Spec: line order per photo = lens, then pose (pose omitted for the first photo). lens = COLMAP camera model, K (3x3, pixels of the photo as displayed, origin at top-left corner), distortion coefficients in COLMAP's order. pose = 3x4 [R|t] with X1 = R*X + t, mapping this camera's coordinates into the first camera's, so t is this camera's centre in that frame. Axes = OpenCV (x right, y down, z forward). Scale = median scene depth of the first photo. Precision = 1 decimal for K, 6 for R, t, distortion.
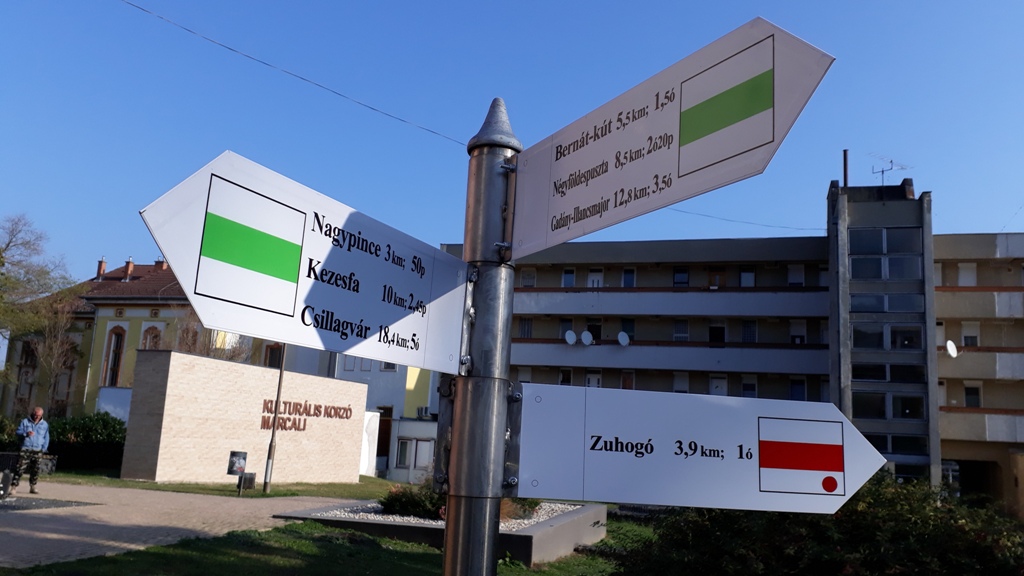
lens RADIAL K [[833.0, 0, 511.8], [0, 833.0, 292.0], [0, 0, 1]] dist [0.004229, -0.005316]
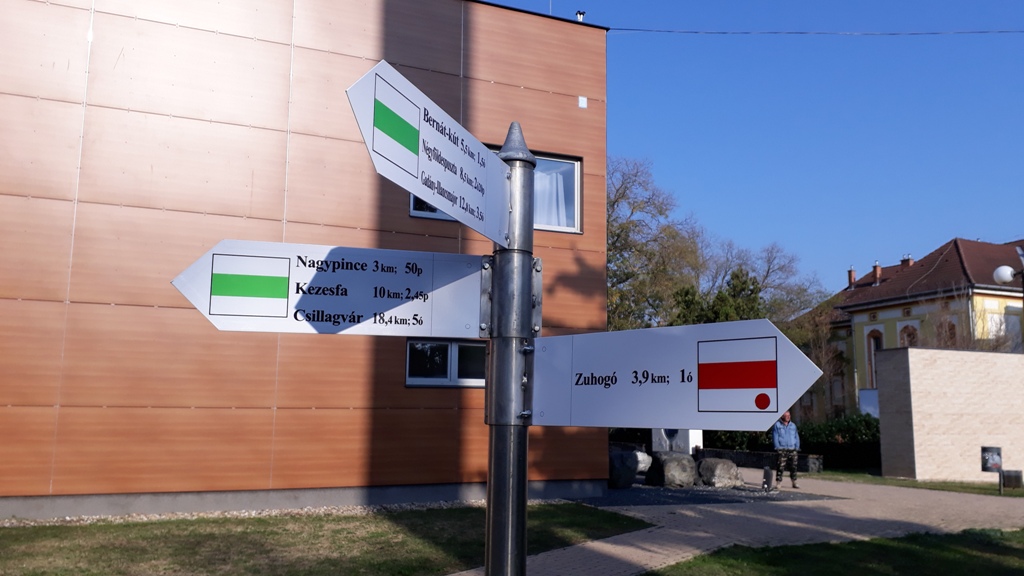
lens RADIAL K [[833.0, 0, 513.0], [0, 833.0, 285.1], [0, 0, 1]] dist [0.004229, -0.005316]
pose [[0.623263, -0.172341, -0.762786, 0.126059], [0.162645, 0.982652, -0.089121, 0.017818], [0.764912, -0.068518, 0.640480, 0.020922]]
